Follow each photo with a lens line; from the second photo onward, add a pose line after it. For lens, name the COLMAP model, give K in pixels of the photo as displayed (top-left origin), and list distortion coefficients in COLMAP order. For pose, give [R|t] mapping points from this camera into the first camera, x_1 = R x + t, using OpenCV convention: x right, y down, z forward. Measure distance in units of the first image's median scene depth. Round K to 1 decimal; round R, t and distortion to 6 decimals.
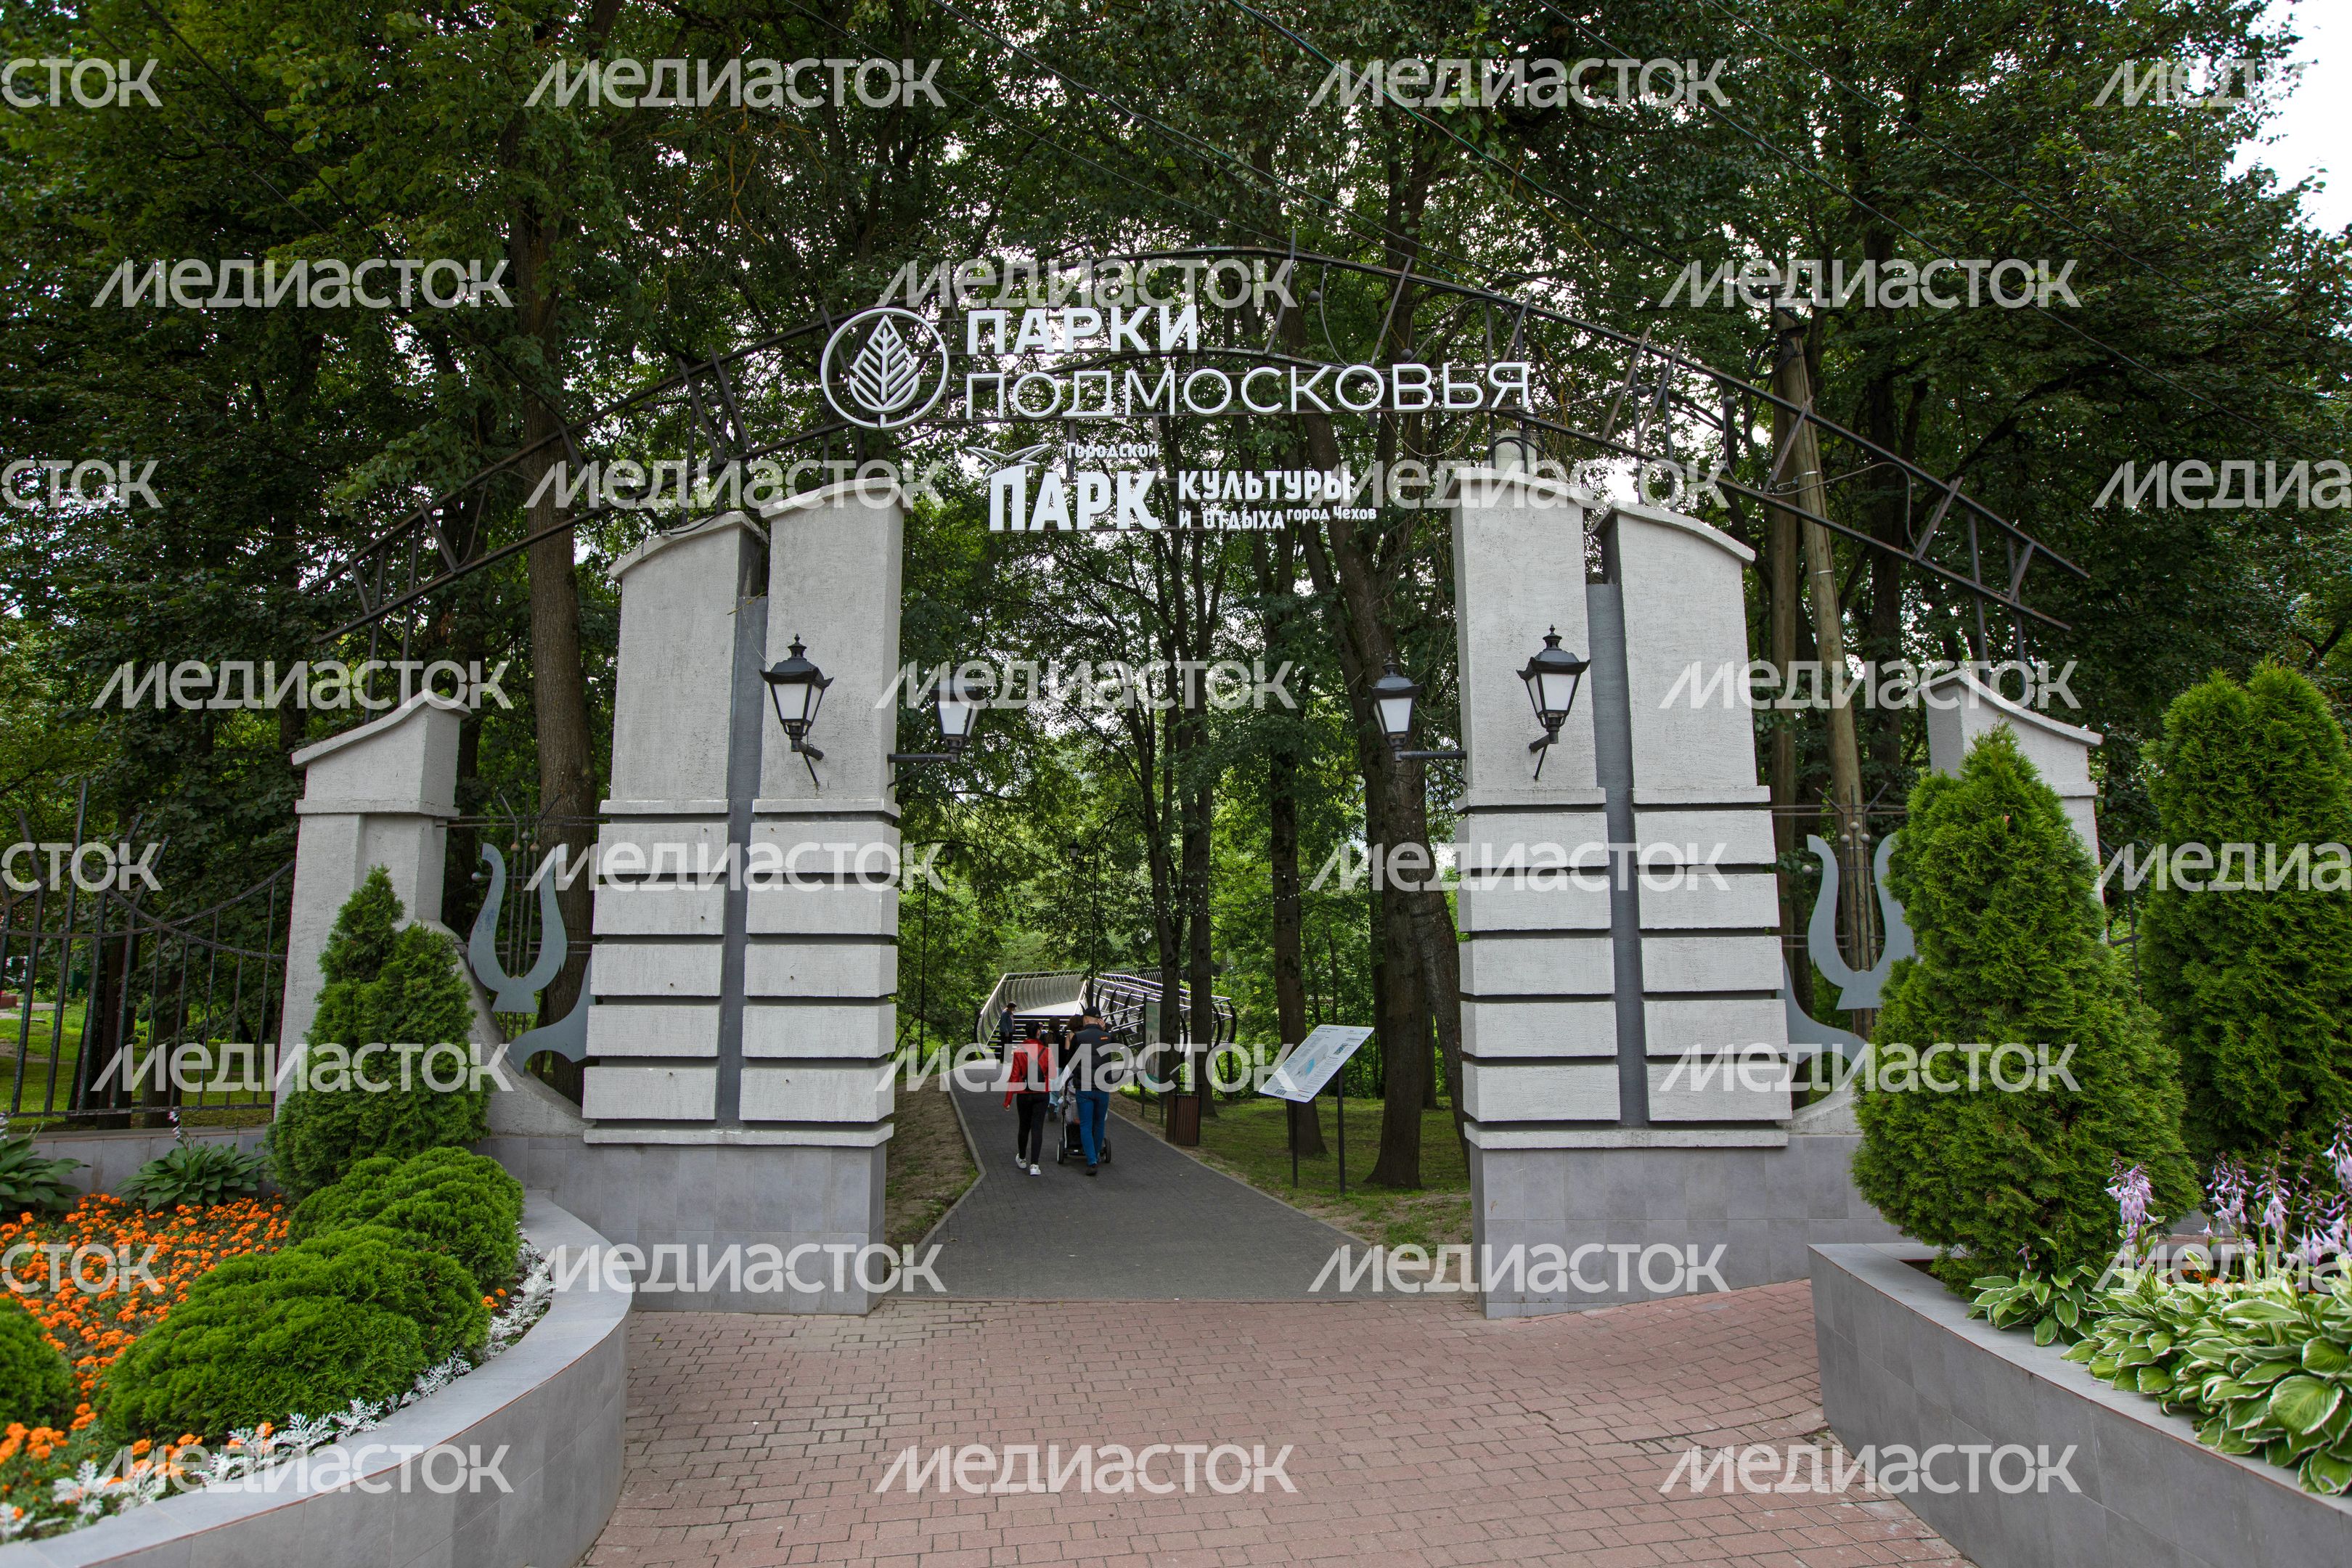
lens RADIAL K [[1272.4, 0, 1176.0], [0, 1272.4, 784.0], [0, 0, 1]] dist [-0.000292, -0.000030]
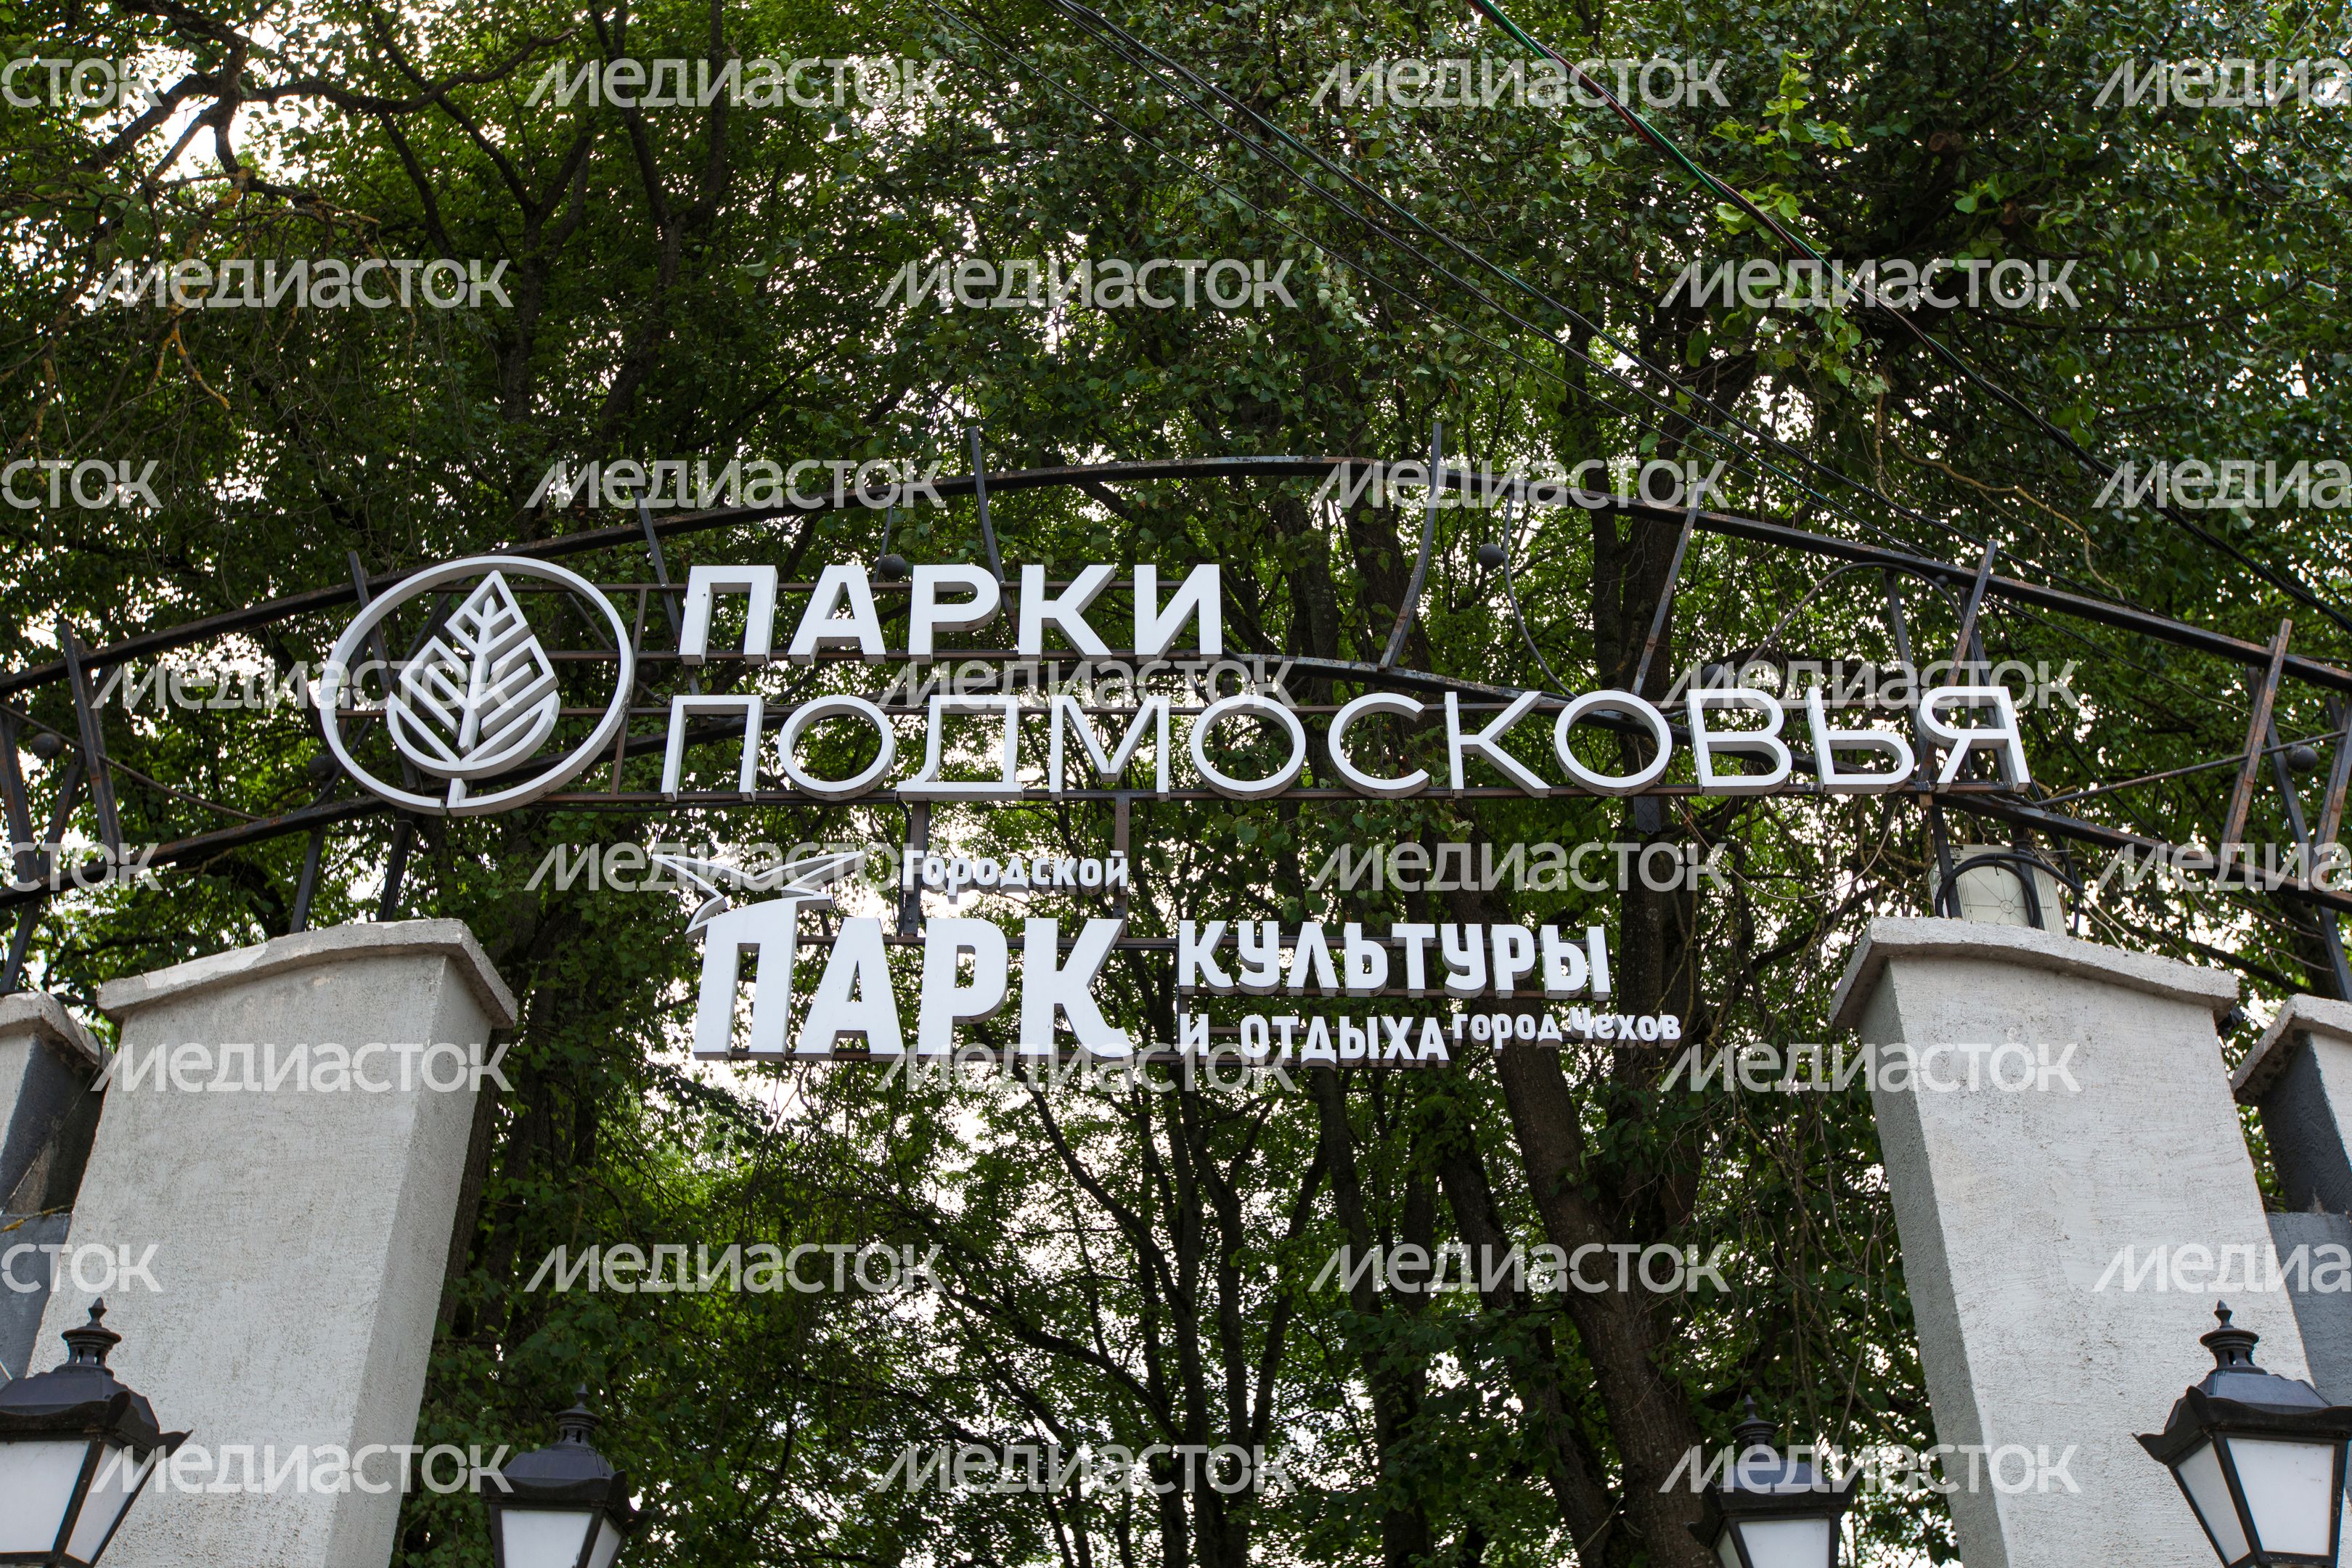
lens RADIAL K [[2290.0, 0, 1131.4], [0, 2290.0, 780.6], [0, 0, 1]] dist [-0.012224, 0.201647]
pose [[0.999664, 0.000041, -0.025924, 0.005996], [-0.010658, 0.912226, -0.409548, 0.010472], [0.023632, 0.409687, 0.911920, 0.319179]]
